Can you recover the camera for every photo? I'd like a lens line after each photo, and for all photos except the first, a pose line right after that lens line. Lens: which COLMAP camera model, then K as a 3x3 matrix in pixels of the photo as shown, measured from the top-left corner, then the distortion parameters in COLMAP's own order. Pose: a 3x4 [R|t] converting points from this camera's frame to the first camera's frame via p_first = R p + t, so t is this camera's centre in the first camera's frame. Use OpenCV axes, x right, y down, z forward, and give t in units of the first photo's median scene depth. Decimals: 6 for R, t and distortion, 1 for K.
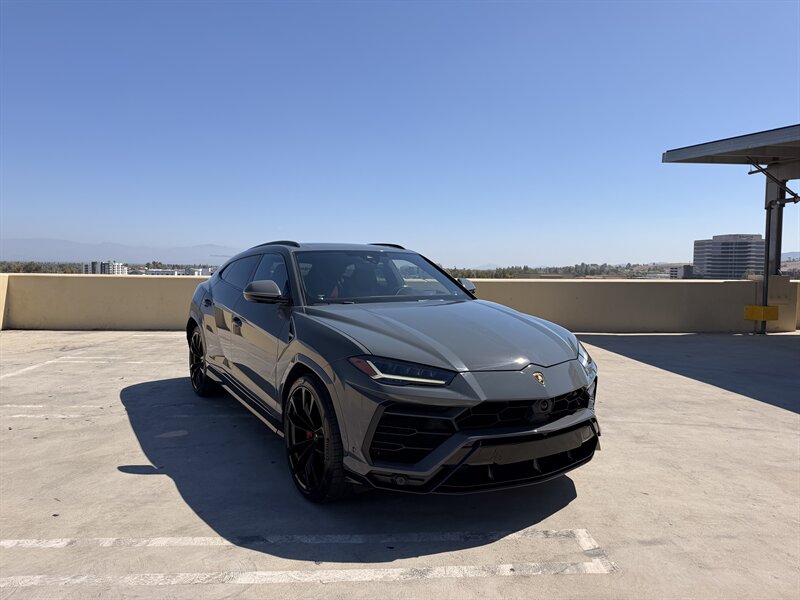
lens RADIAL K [[569.3, 0, 398.1], [0, 569.3, 301.2], [0, 0, 1]] dist [0.028974, -0.040100]
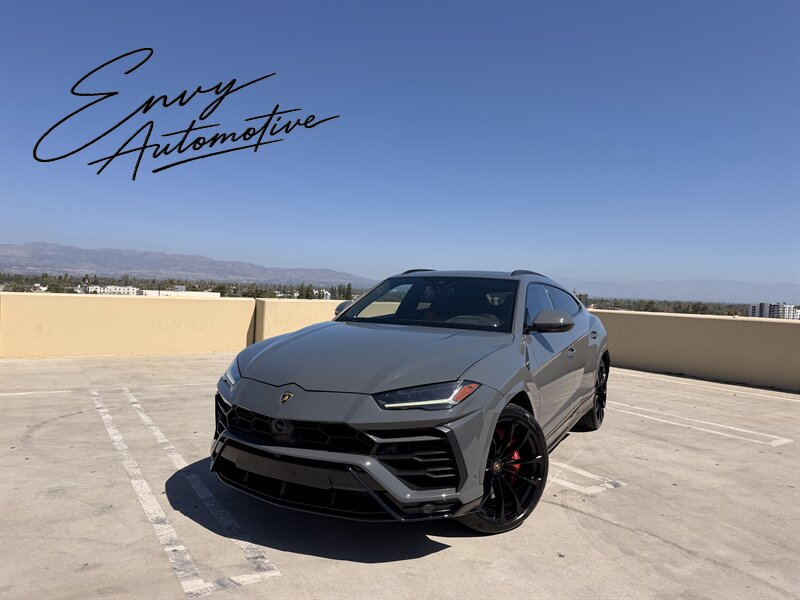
lens RADIAL K [[569.3, 0, 397.1], [0, 569.3, 274.4], [0, 0, 1]] dist [0.028974, -0.040100]
pose [[0.478968, -0.020330, -0.877597, 1.244839], [-0.083600, 0.994131, -0.068657, -0.025556], [0.873842, 0.106251, 0.474458, 0.699368]]
